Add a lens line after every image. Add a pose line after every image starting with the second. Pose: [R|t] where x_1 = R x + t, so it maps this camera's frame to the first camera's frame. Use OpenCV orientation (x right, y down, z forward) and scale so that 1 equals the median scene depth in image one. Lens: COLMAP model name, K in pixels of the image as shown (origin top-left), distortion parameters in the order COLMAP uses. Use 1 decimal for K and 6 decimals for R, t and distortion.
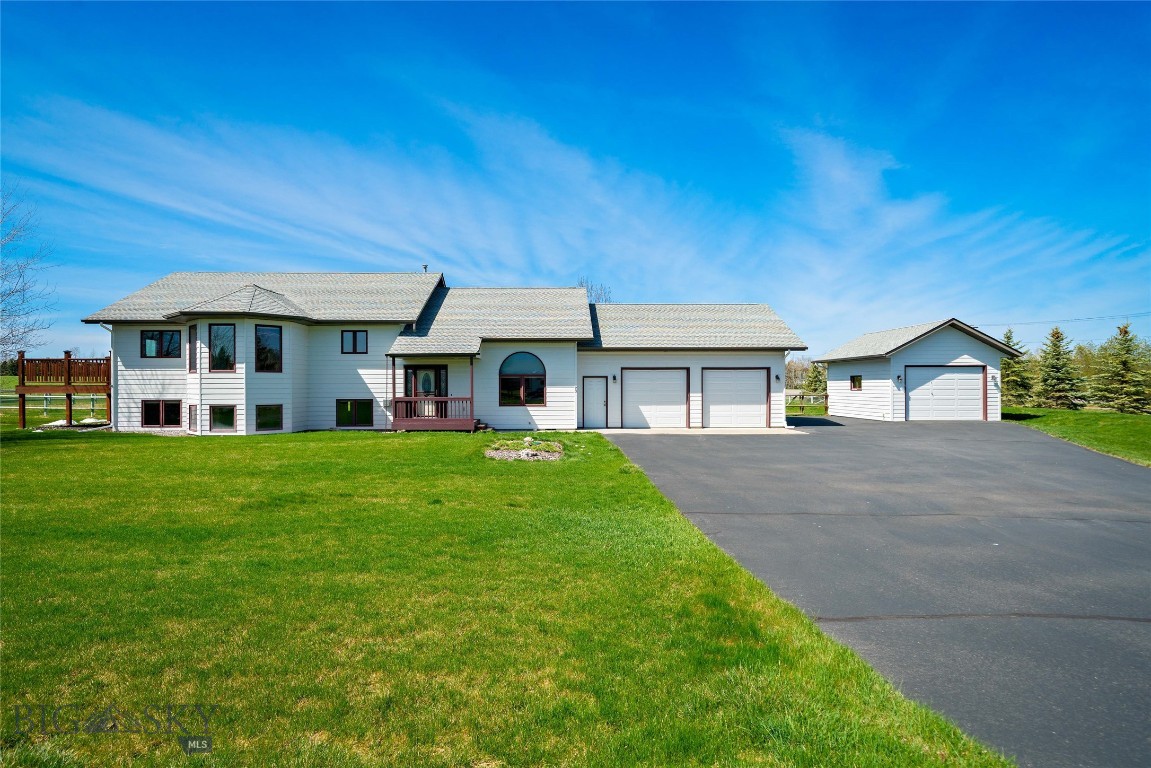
lens RADIAL K [[636.1, 0, 571.4], [0, 636.1, 380.0], [0, 0, 1]] dist [0.004317, 0.000337]
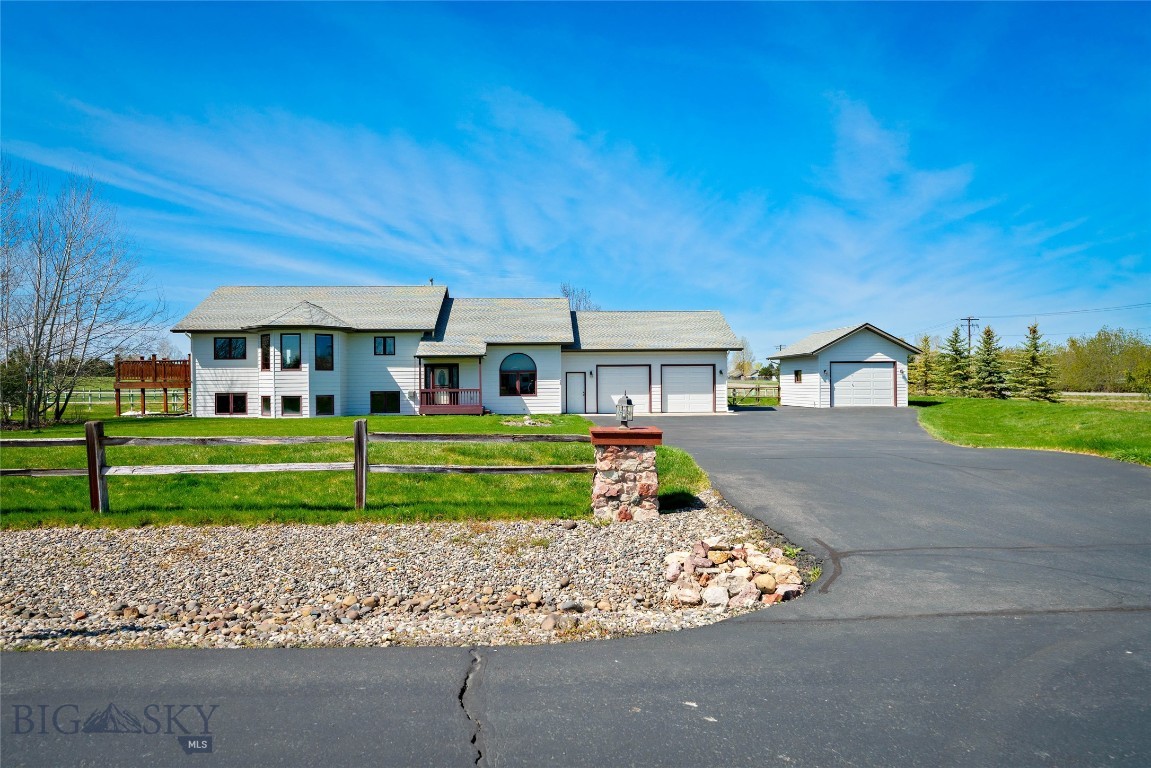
lens RADIAL K [[783.0, 0, 575.7], [0, 783.0, 385.9], [0, 0, 1]] dist [0.010620, 0.000607]
pose [[0.999519, -0.006265, 0.030376, -0.006480], [0.005964, 0.999932, 0.009993, 0.004060], [-0.030437, -0.009807, 0.999489, -0.364691]]
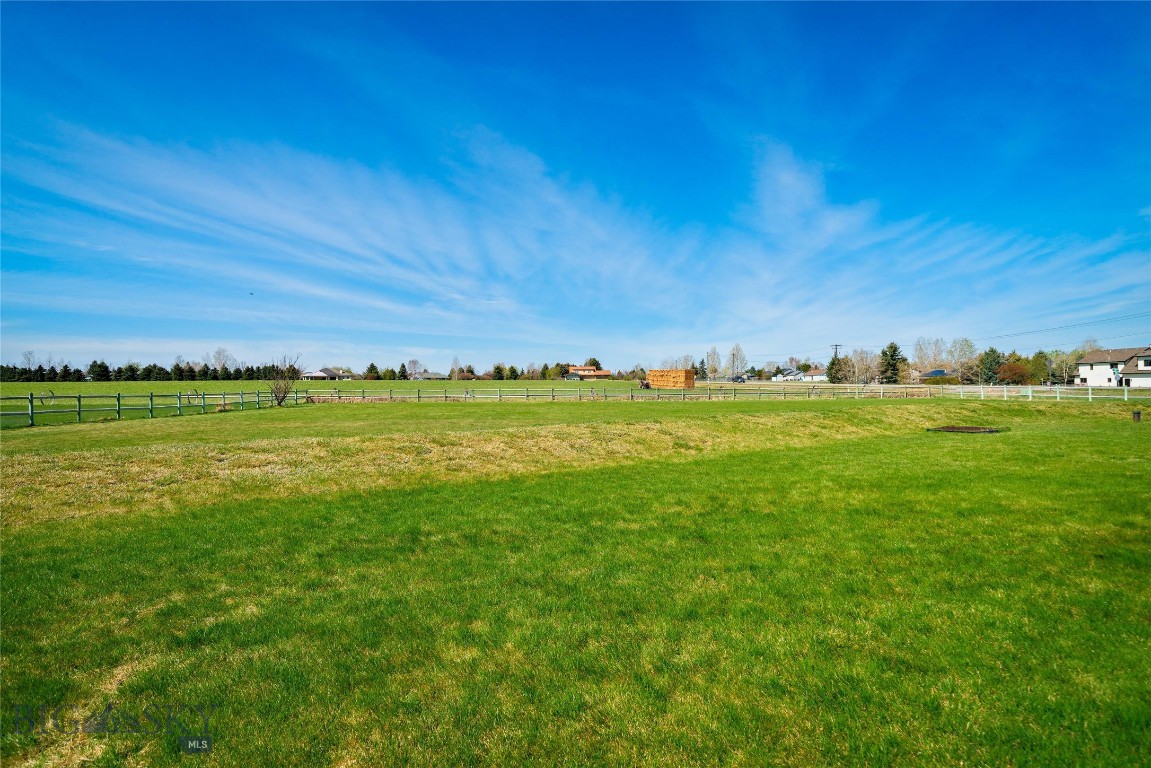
lens RADIAL K [[563.1, 0, 578.7], [0, 563.1, 384.6], [0, 0, 1]] dist [-0.003969, -0.000352]
pose [[0.997091, -0.014567, 0.074814, 0.122589], [0.014214, 0.999885, 0.005248, 0.014283], [-0.074882, -0.004169, 0.997184, 0.950505]]
